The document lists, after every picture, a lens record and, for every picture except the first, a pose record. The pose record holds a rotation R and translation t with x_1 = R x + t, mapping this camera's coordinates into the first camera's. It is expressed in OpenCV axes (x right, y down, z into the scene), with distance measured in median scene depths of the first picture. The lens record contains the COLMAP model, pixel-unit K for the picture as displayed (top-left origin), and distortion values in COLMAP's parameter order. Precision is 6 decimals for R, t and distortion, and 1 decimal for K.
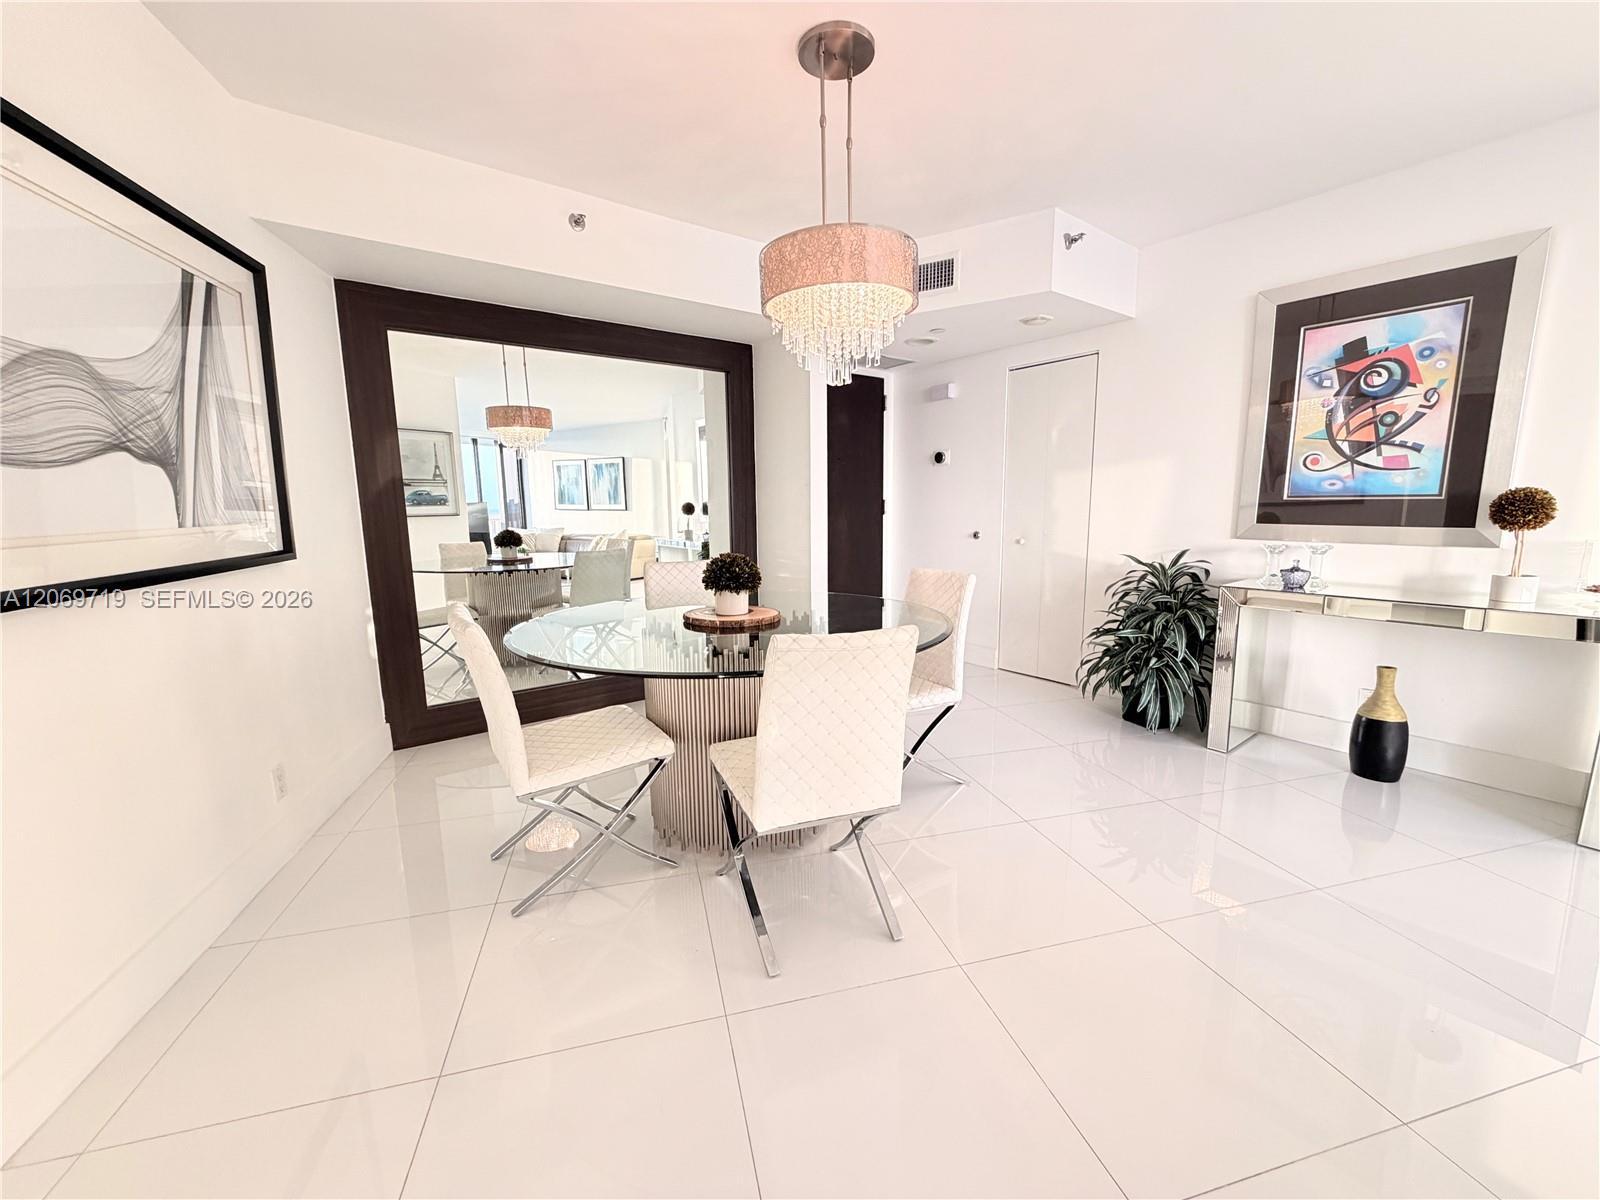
lens RADIAL K [[640.0, 0, 794.5], [0, 640.0, 596.7], [0, 0, 1]] dist [-0.000578, 0.000280]
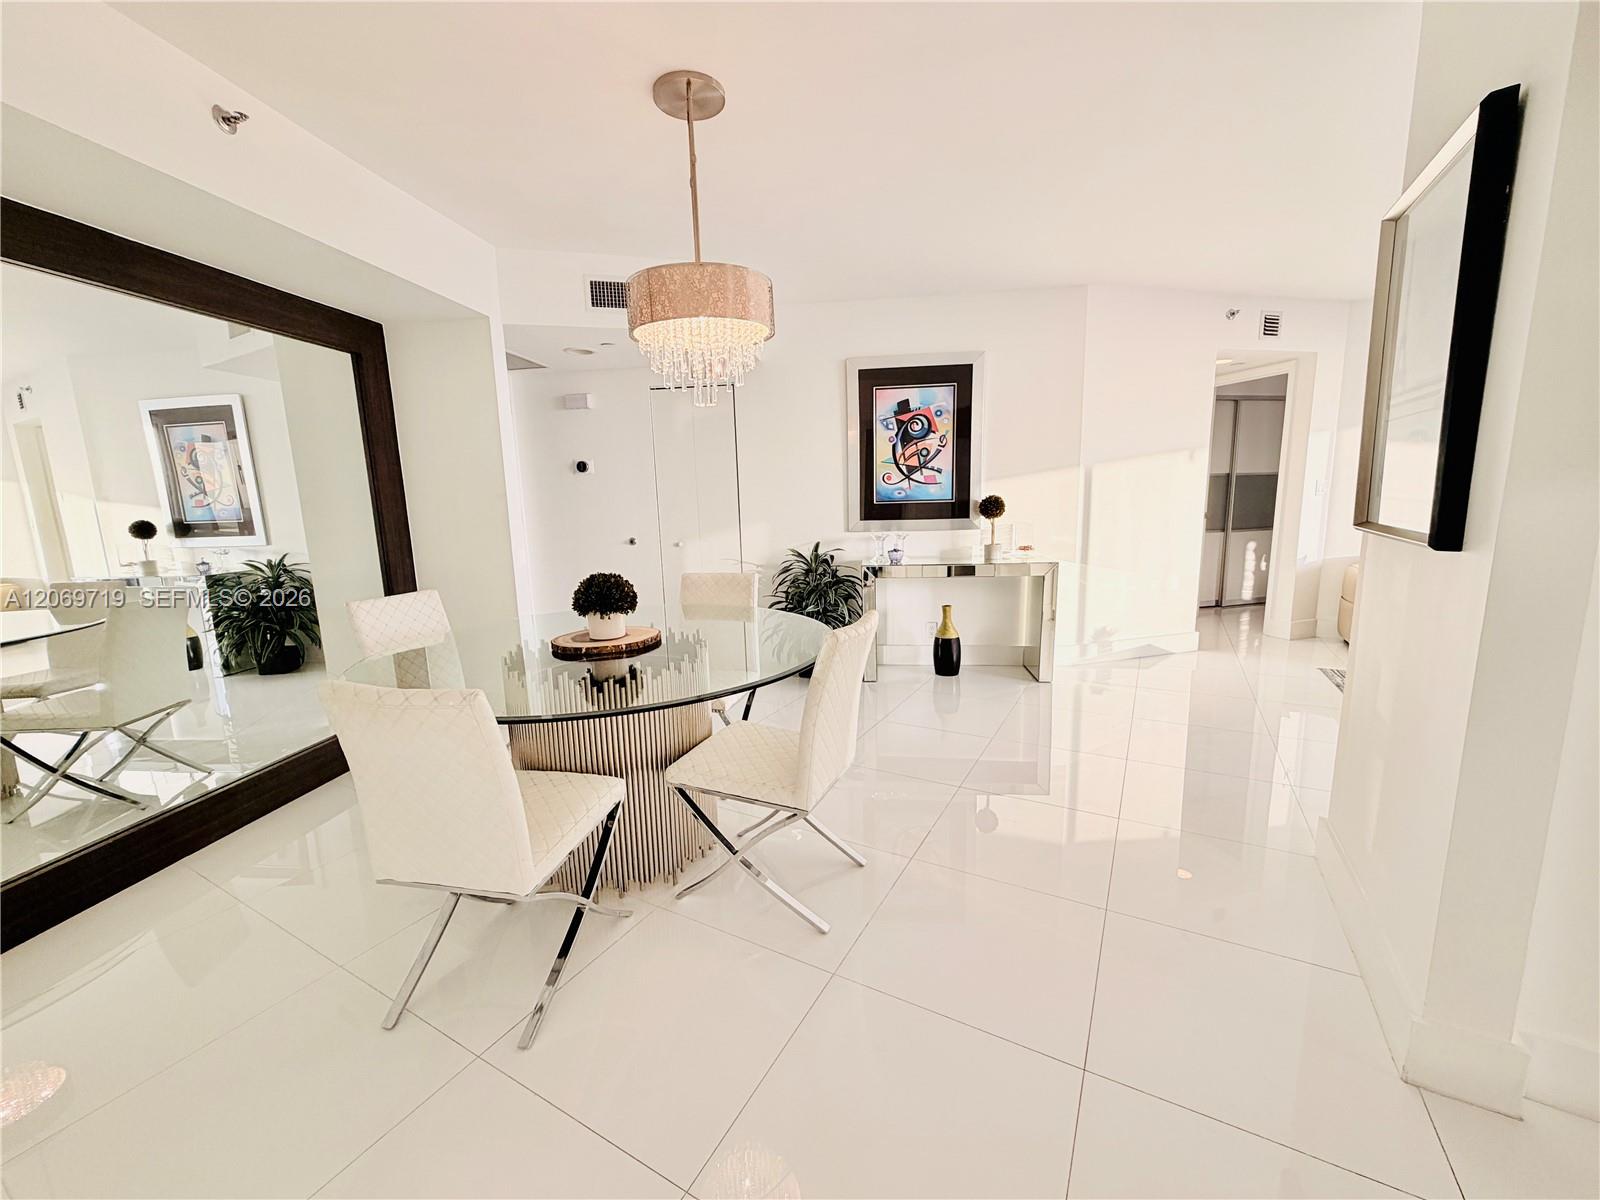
lens RADIAL K [[640.0, 0, 788.2], [0, 640.0, 600.0], [0, 0, 1]] dist [-0.000578, 0.000280]
pose [[0.699582, -0.125992, 0.703357, -0.477375], [0.125121, 0.990724, 0.053018, -0.039234], [-0.703512, 0.050915, 0.708857, 0.123301]]
